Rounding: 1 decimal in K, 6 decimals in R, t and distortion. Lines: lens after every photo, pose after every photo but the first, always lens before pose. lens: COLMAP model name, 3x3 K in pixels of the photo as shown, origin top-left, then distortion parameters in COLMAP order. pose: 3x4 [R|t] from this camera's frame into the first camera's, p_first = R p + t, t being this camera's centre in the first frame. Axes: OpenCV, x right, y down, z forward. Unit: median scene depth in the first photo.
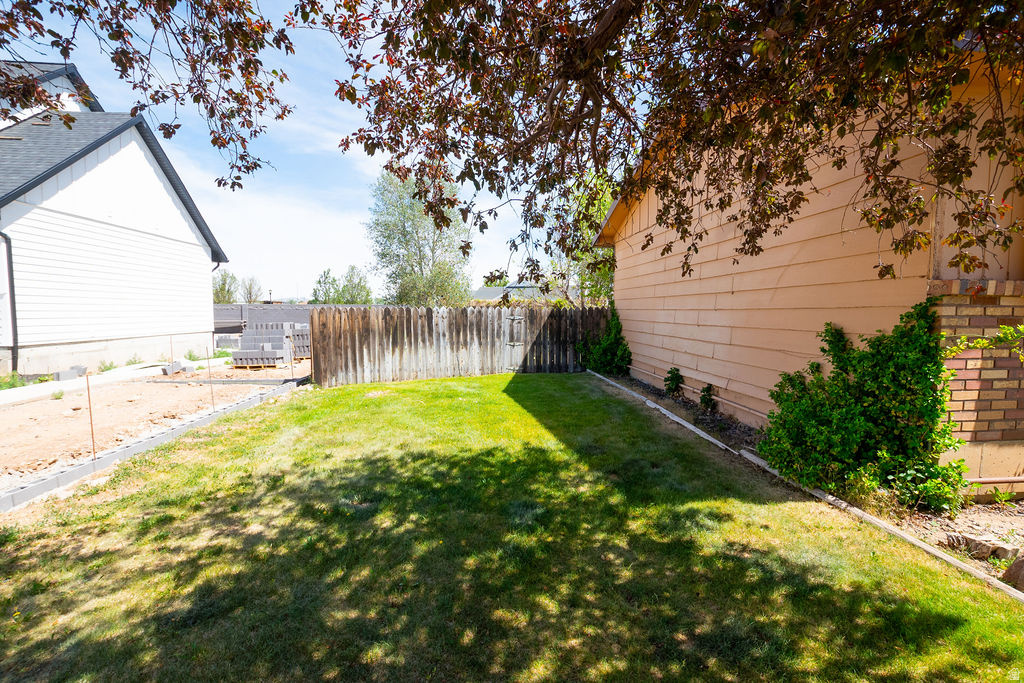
lens RADIAL K [[448.0, 0, 516.7], [0, 448.0, 341.9], [0, 0, 1]] dist [-0.037804, 0.007399]
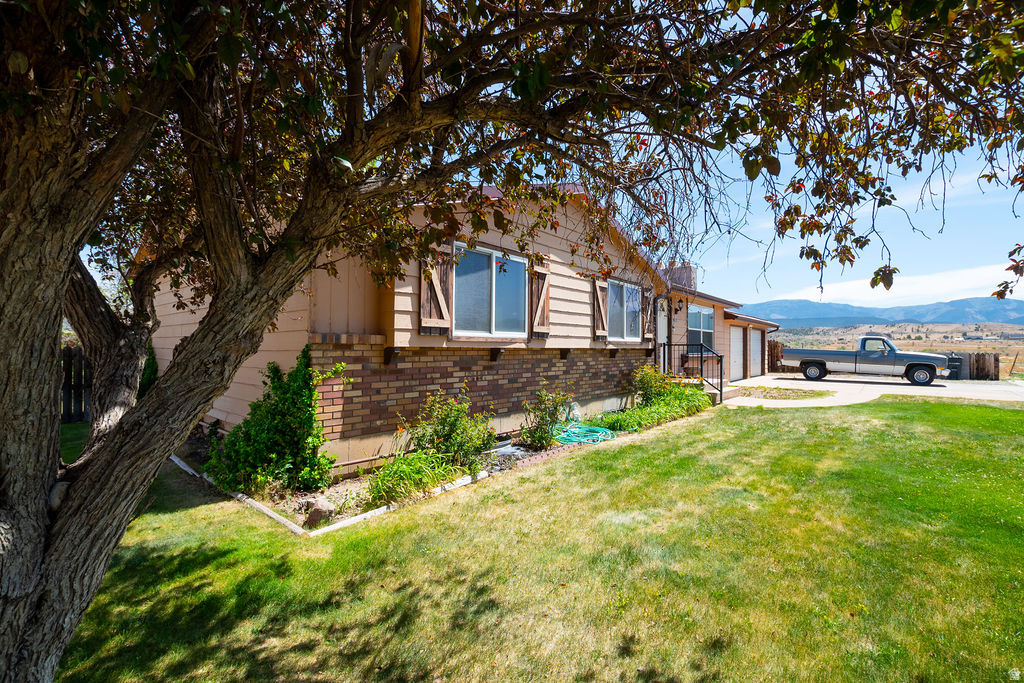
lens RADIAL K [[448.0, 0, 516.7], [0, 448.0, 341.9], [0, 0, 1]] dist [-0.037804, 0.007399]
pose [[0.711477, 0.010401, 0.702632, 0.327959], [0.046507, 0.997001, -0.061851, 0.013105], [-0.701169, 0.076683, 0.708860, -0.494036]]
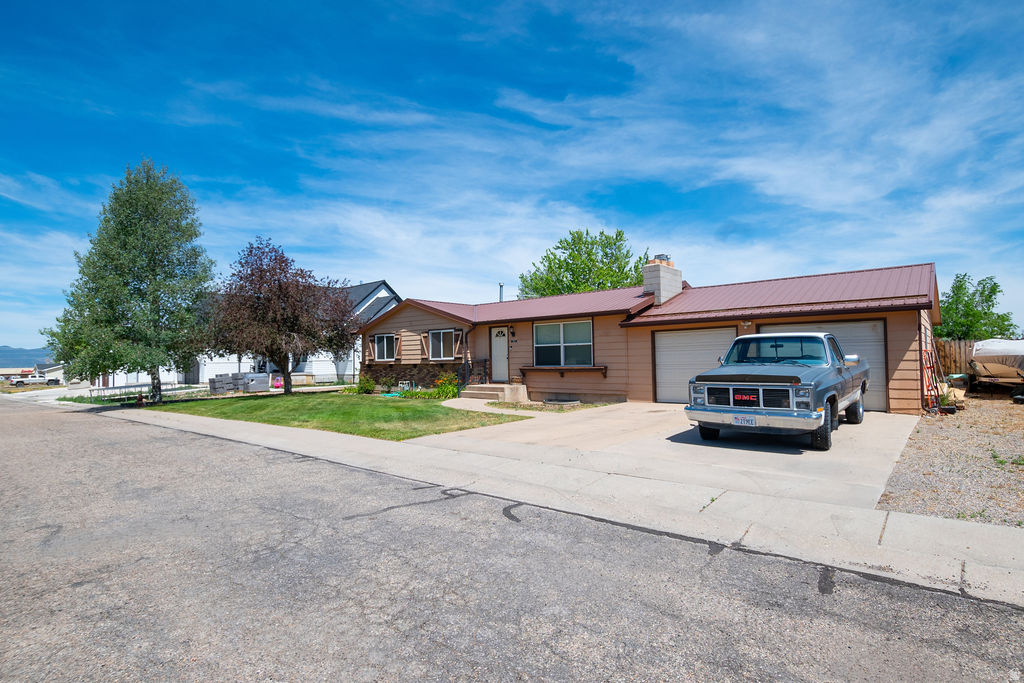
lens RADIAL K [[512.0, 0, 512.0], [0, 512.0, 341.5], [0, 0, 1]] dist [-0.010177, 0.000238]
pose [[0.691941, -0.038955, -0.720902, 7.502006], [-0.033507, 0.995734, -0.085967, 0.151583], [0.721176, 0.083639, 0.687684, -2.620064]]
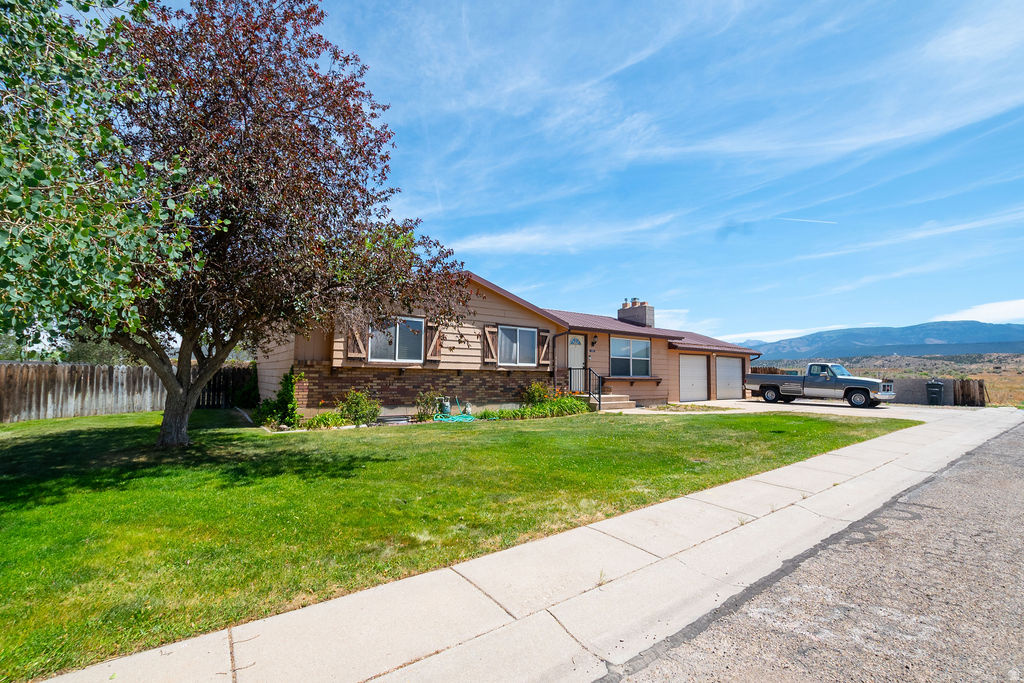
lens RADIAL K [[448.0, 0, 516.7], [0, 448.0, 341.9], [0, 0, 1]] dist [-0.037804, 0.007399]
pose [[0.854408, 0.046643, 0.517505, 0.537510], [0.027087, 0.990610, -0.134006, 0.199899], [-0.518896, 0.128514, 0.845122, -2.473856]]
